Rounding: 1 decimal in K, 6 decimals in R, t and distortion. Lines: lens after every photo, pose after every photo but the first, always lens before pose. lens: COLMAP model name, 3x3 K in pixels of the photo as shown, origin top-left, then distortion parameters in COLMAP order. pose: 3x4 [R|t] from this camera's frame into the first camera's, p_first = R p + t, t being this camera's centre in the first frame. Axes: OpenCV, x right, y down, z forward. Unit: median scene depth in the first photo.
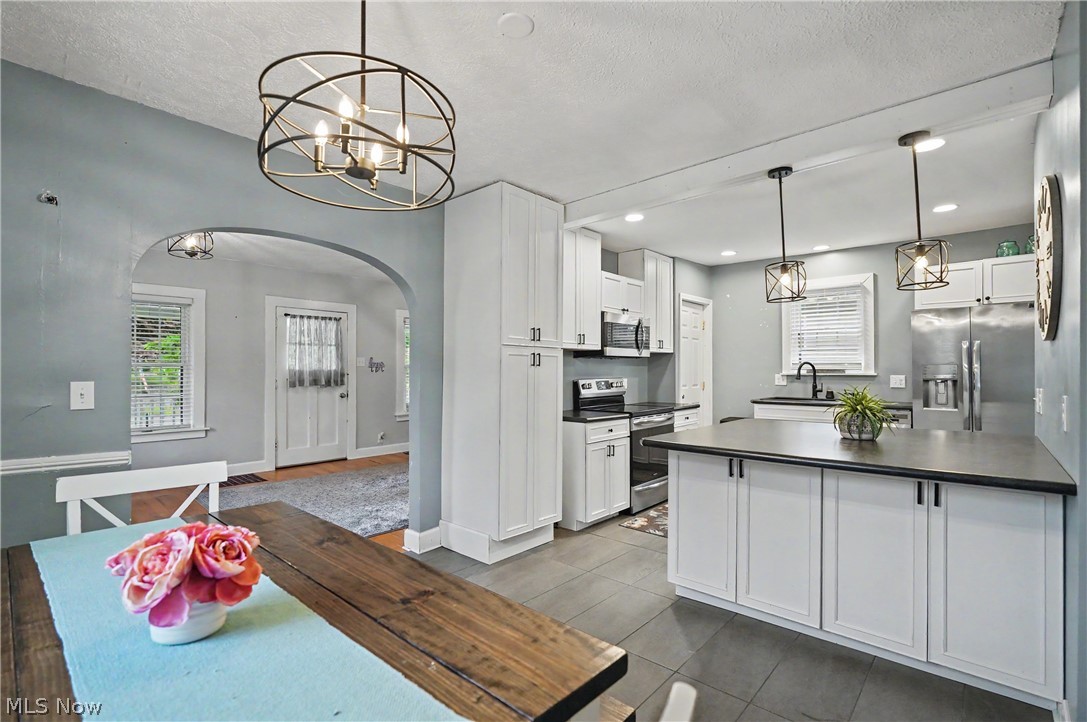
lens RADIAL K [[490.3, 0, 546.5], [0, 490.3, 363.7], [0, 0, 1]] dist [-0.009096, -0.001471]
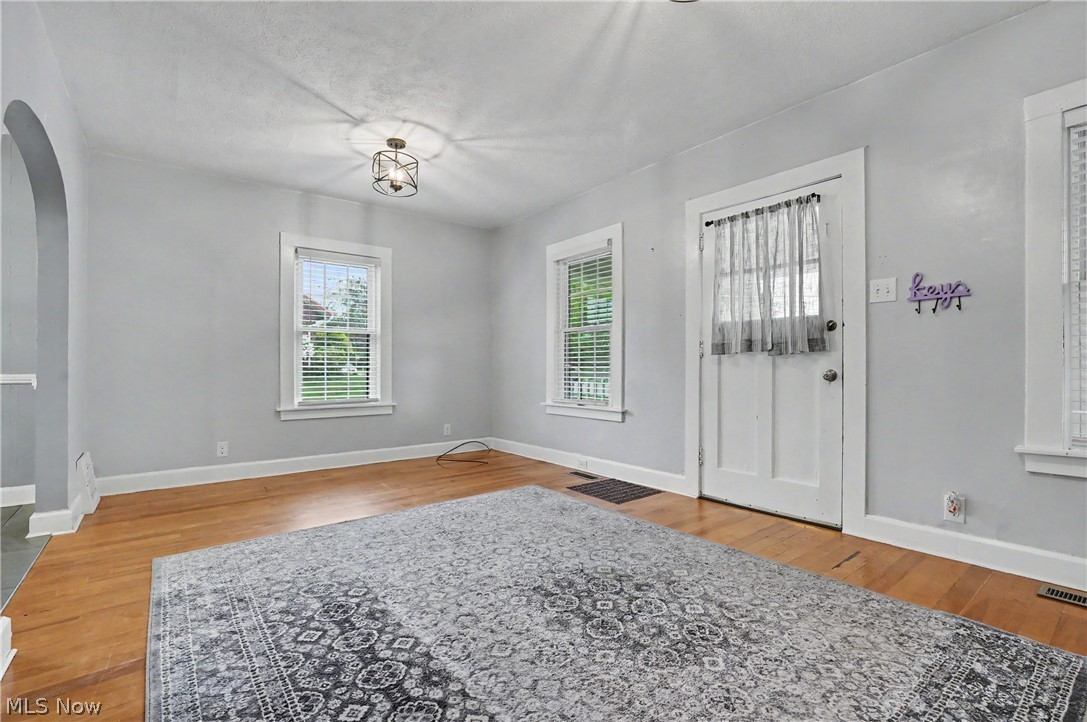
lens RADIAL K [[490.3, 0, 542.5], [0, 490.3, 357.3], [0, 0, 1]] dist [-0.009096, -0.001471]
pose [[-0.172438, -0.015307, -0.984902, 0.042072], [0.013510, 0.999748, -0.017903, 0.055406], [0.984928, -0.016393, -0.172187, 0.856690]]
